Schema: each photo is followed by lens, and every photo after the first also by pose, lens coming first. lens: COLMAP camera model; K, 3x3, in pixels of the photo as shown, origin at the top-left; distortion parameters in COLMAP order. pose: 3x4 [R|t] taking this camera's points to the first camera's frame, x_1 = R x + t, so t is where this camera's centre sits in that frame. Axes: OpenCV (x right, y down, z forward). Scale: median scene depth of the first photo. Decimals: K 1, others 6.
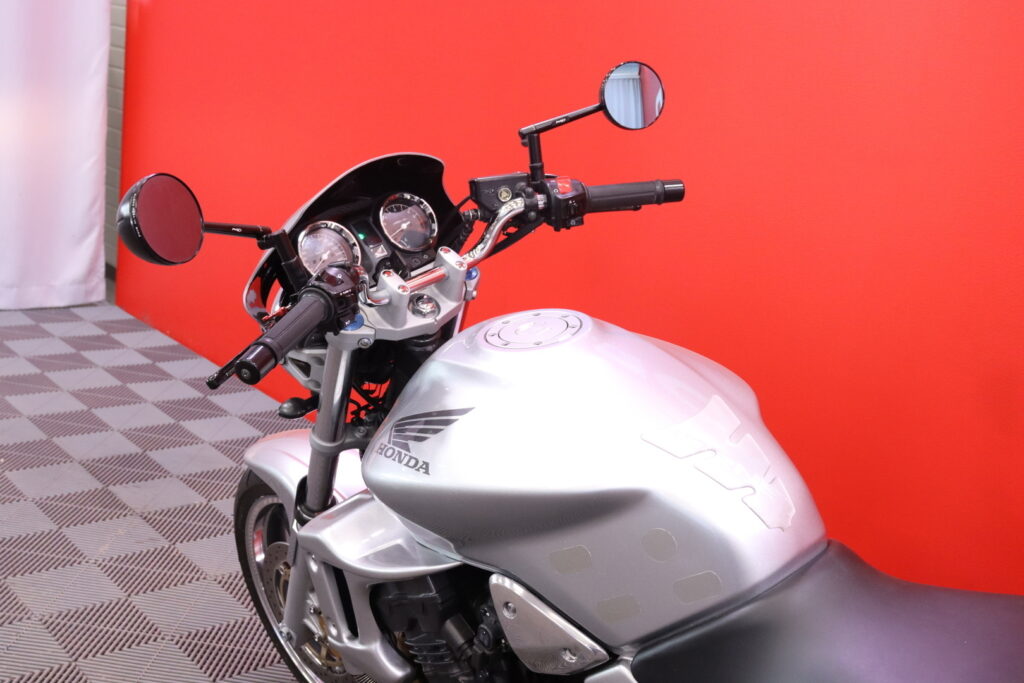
lens RADIAL K [[1242.3, 0, 512.0], [0, 1242.3, 341.5], [0, 0, 1]] dist [-0.002897, 0.002532]
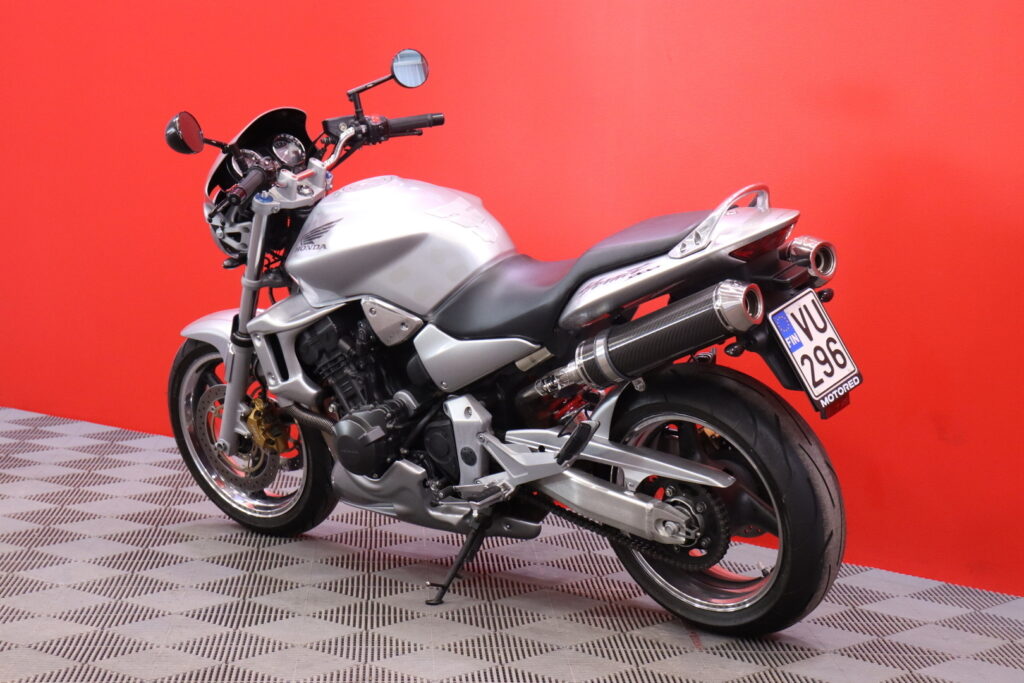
lens RADIAL K [[2420.0, 0, 512.0], [0, 2420.0, 341.5], [0, 0, 1]] dist [-0.010310, -0.110233]
pose [[0.990461, -0.099680, 0.095141, -0.125790], [0.112269, 0.984085, -0.137737, 0.685938], [-0.079897, 0.147105, 0.985889, -2.382103]]
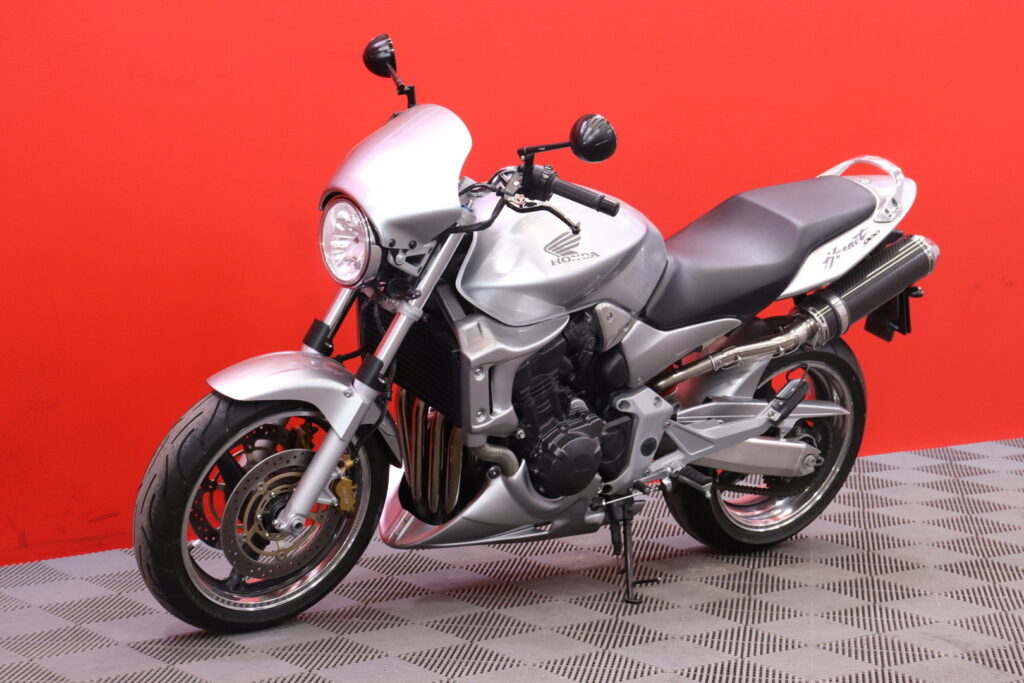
lens RADIAL K [[2276.0, 0, 512.0], [0, 2276.0, 341.5], [0, 0, 1]] dist [0.002588, -0.036258]
pose [[0.075660, -0.229420, 0.970382, -2.829616], [0.246977, 0.947160, 0.204673, -0.417141], [-0.966063, 0.224176, 0.128324, 0.587319]]
